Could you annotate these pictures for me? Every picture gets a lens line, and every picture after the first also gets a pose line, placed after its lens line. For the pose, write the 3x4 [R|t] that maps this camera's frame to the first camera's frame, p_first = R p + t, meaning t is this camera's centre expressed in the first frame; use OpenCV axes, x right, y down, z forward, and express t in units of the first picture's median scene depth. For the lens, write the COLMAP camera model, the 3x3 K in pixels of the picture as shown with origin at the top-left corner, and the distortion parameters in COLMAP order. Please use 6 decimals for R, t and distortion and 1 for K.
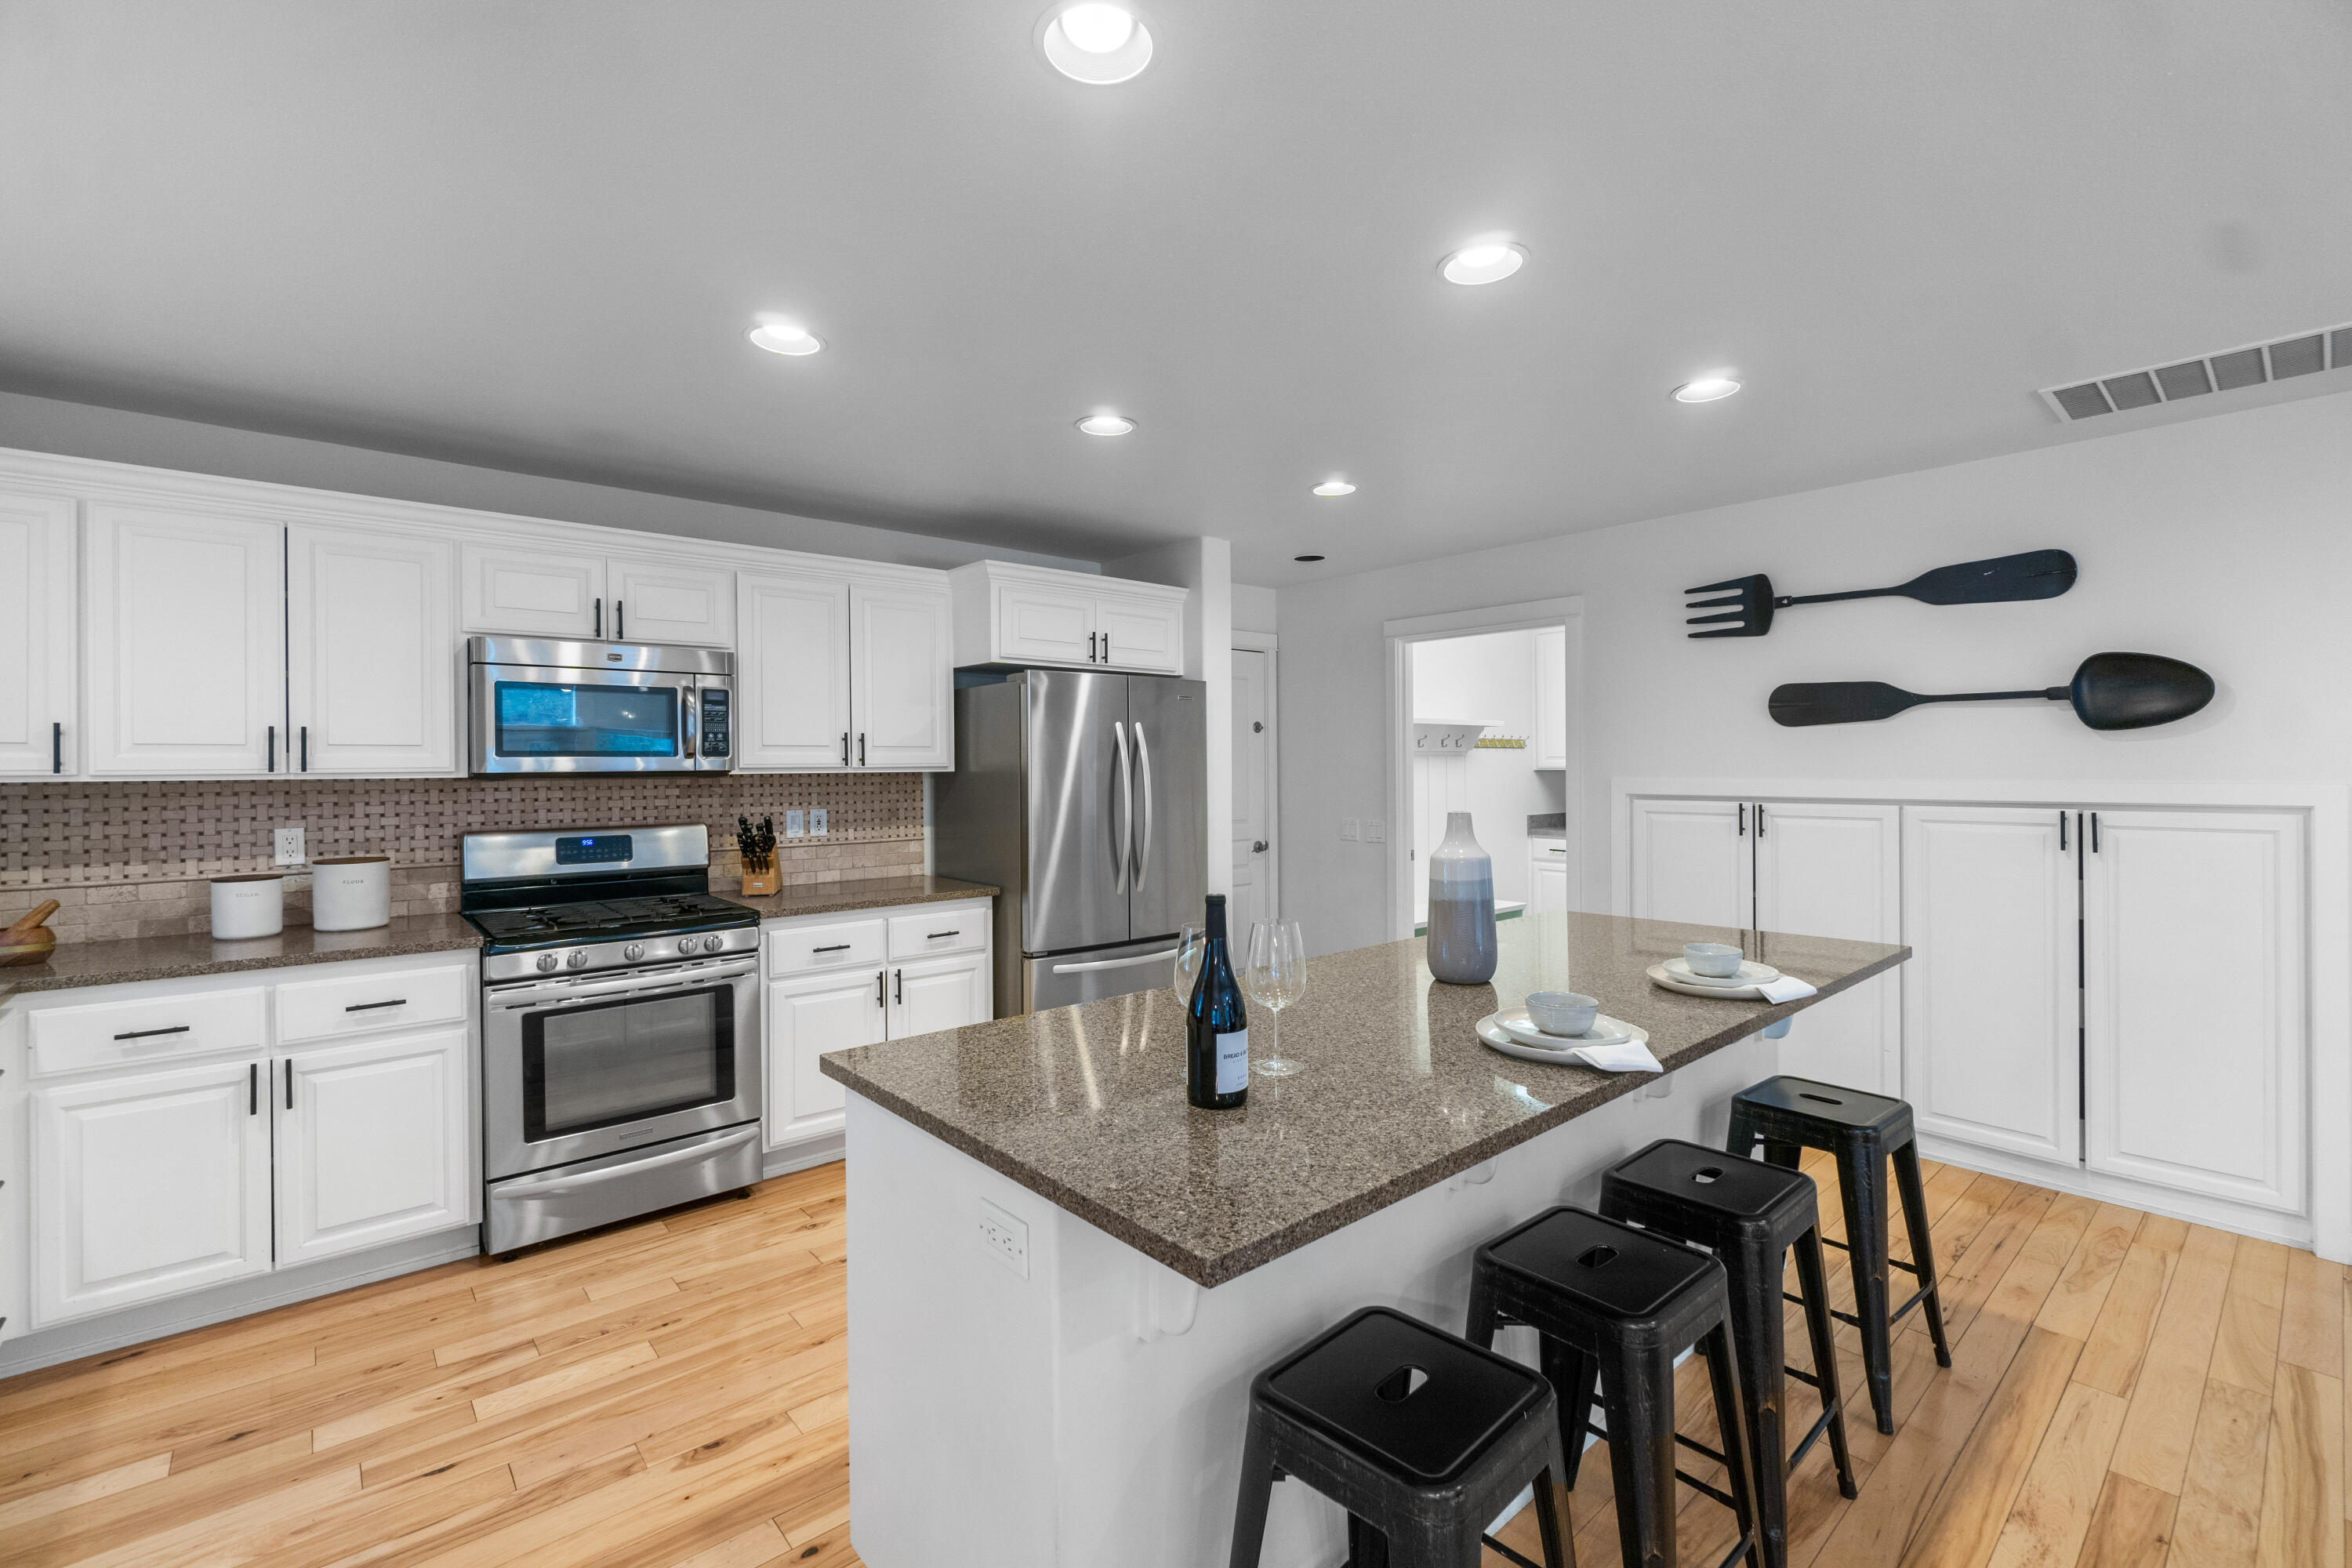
lens RADIAL K [[1017.3, 0, 1178.3], [0, 1017.3, 773.1], [0, 0, 1]] dist [-0.003083, 0.000016]
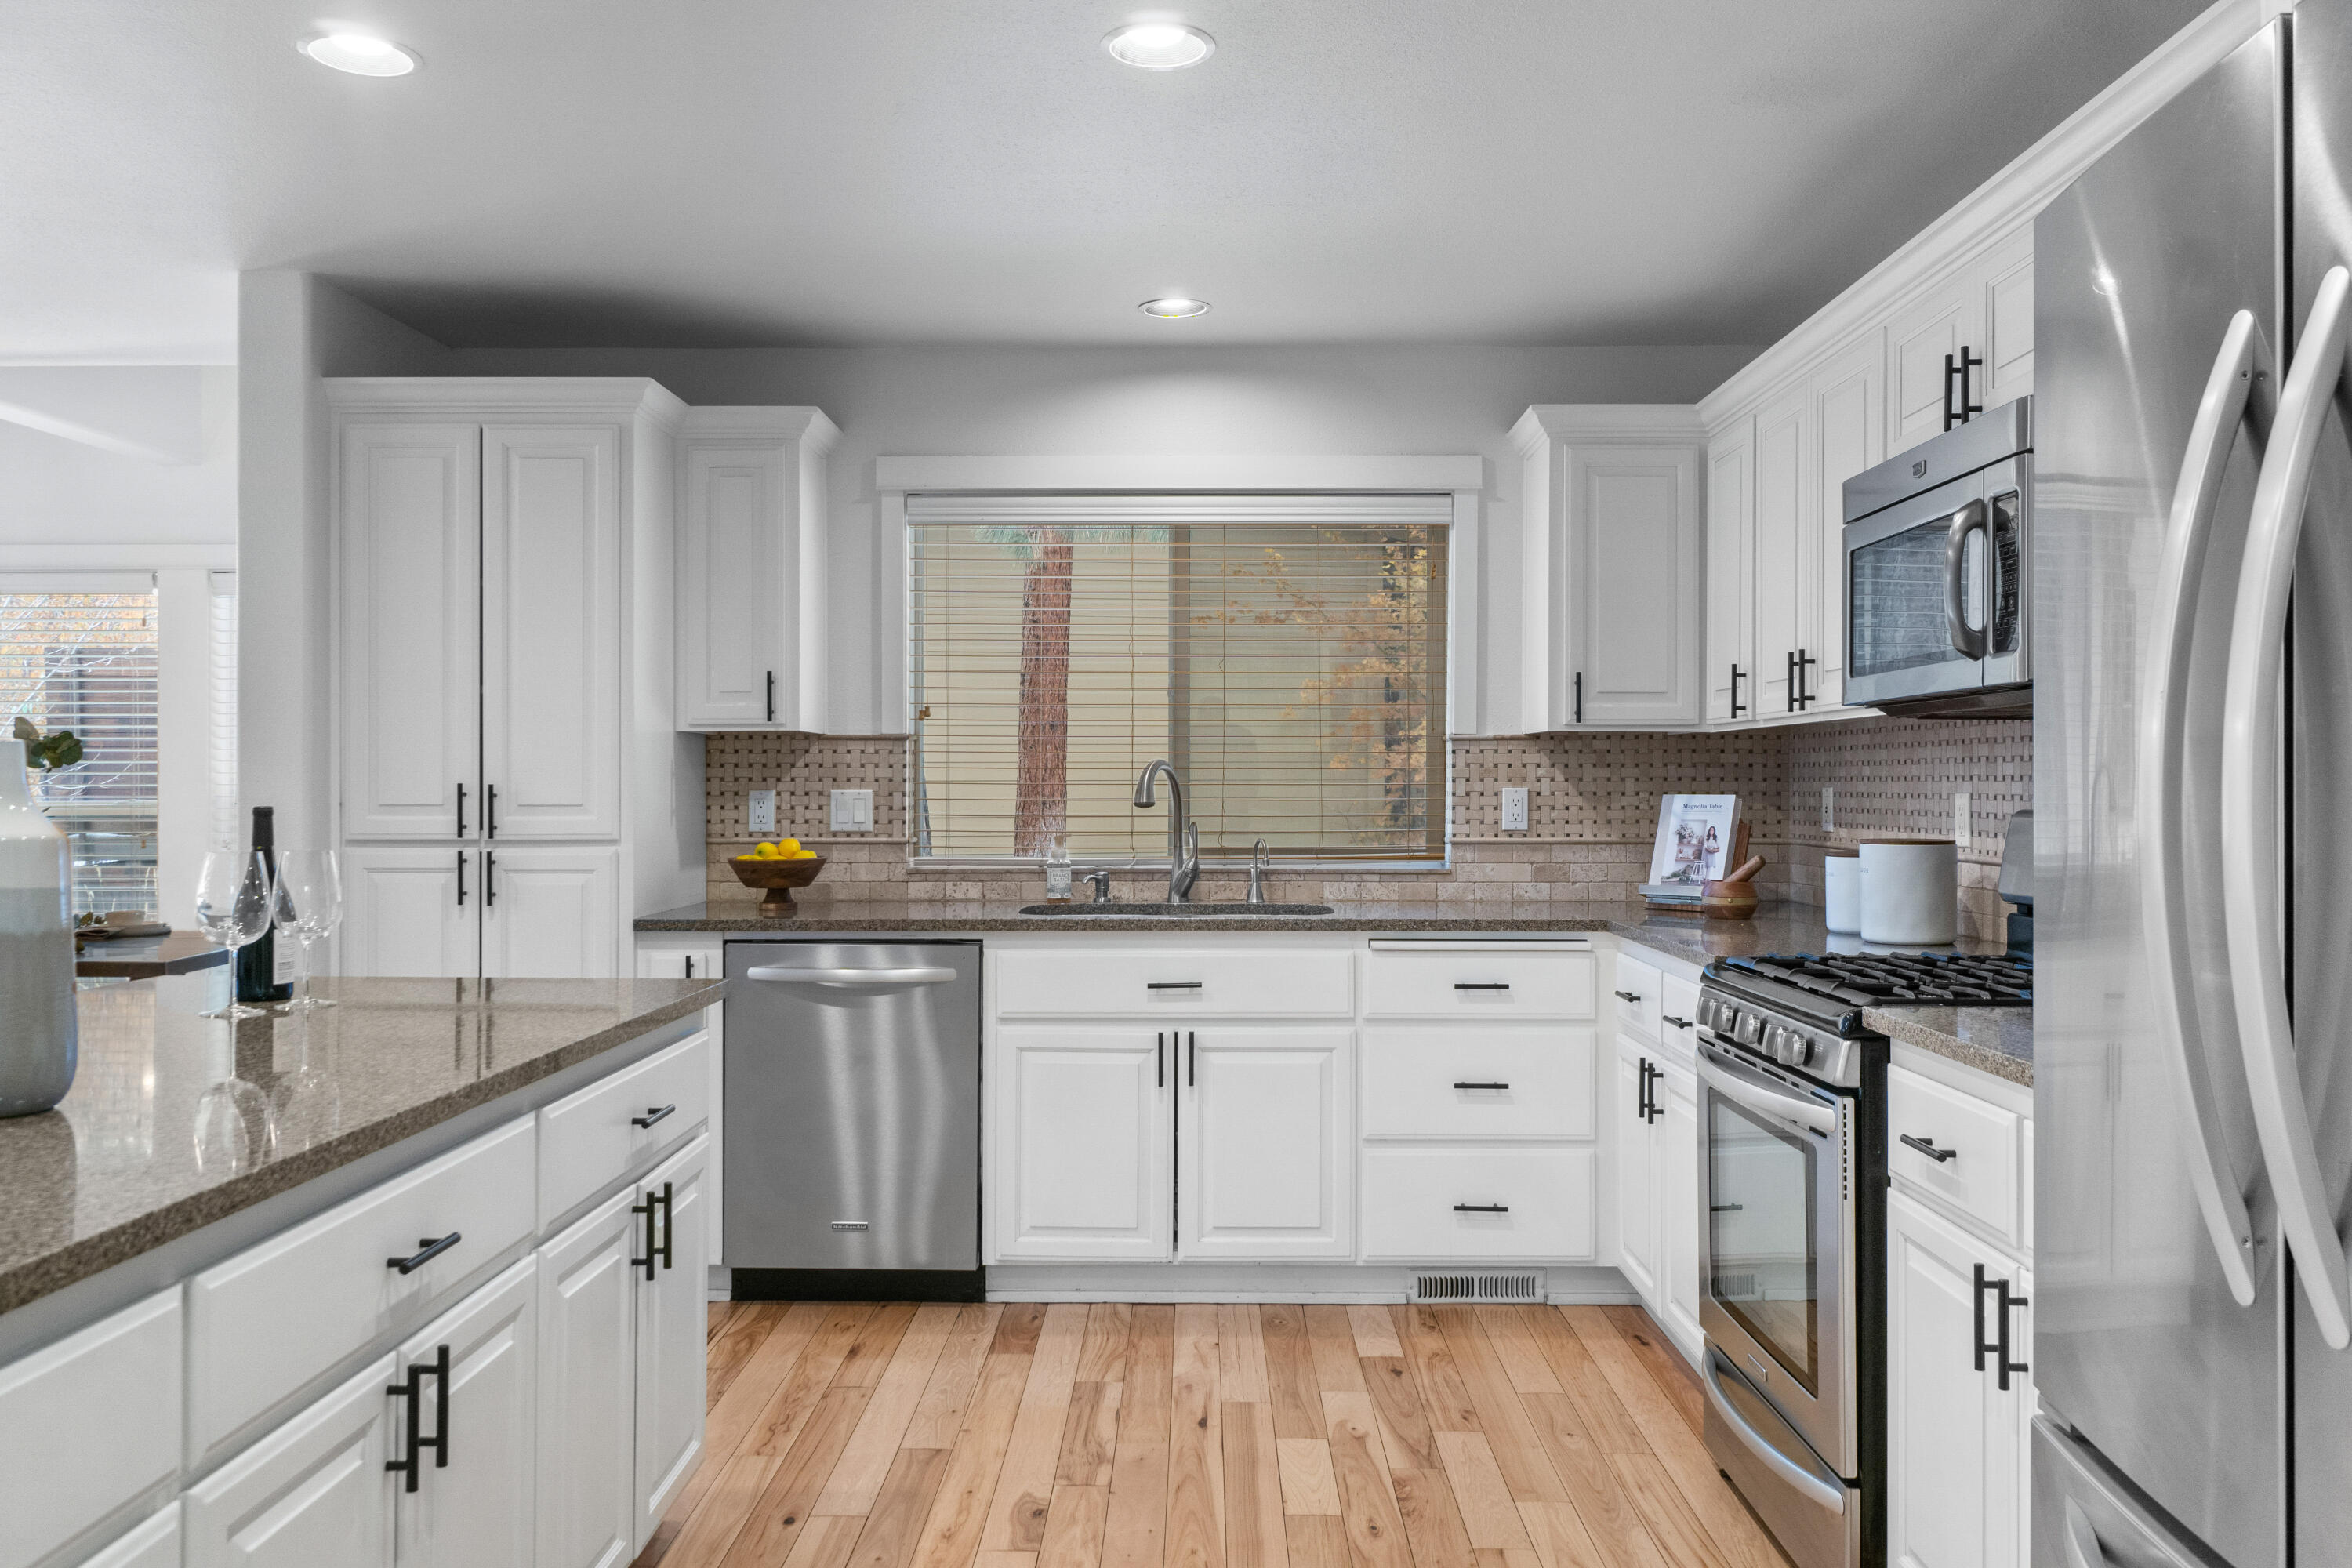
lens RADIAL K [[1806.5, 0, 1190.6], [0, 1806.5, 777.6], [0, 0, 1]] dist [-0.003509, 0.002924]
pose [[-0.660919, 0.004127, -0.750446, 0.338745], [-0.000848, 0.999980, 0.006246, 0.032088], [0.750457, 0.004764, -0.660902, 1.242744]]
